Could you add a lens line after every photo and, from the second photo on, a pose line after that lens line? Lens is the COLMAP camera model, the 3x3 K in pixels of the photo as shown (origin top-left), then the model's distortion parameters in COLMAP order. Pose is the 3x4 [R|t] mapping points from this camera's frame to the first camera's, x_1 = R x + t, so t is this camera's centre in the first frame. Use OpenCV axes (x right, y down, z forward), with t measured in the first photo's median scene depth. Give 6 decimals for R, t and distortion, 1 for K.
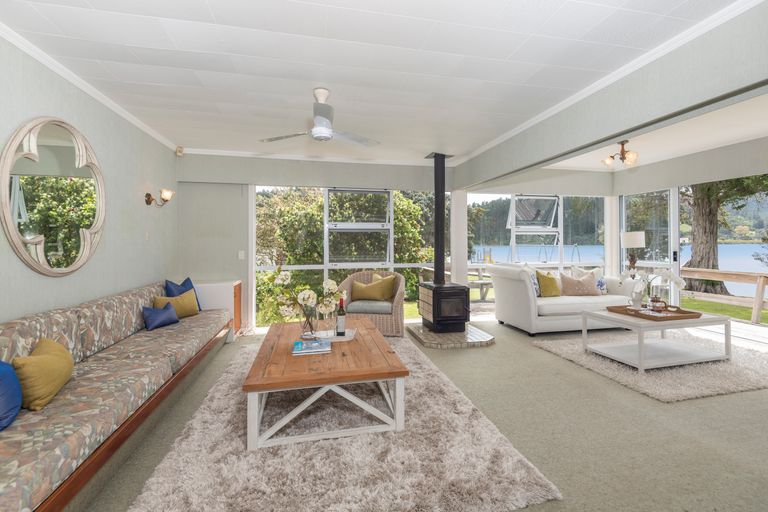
lens RADIAL K [[475.8, 0, 383.9], [0, 475.8, 235.3], [0, 0, 1]] dist [0.000555, 0.000656]
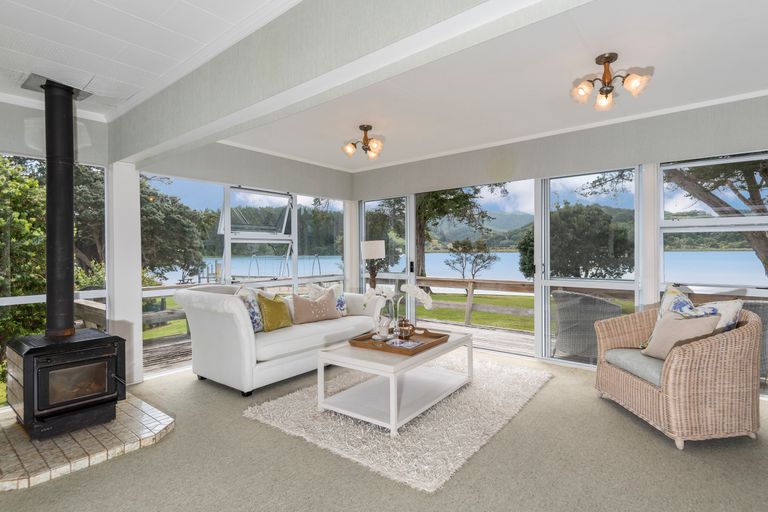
lens RADIAL K [[379.8, 0, 384.0], [0, 379.8, 256.0], [0, 0, 1]] dist [0.000214, 0.000060]
pose [[0.852741, -0.012797, 0.522177, 0.173546], [0.000532, 0.999721, 0.023631, 0.004797], [-0.522334, -0.019873, 0.852510, 0.393532]]
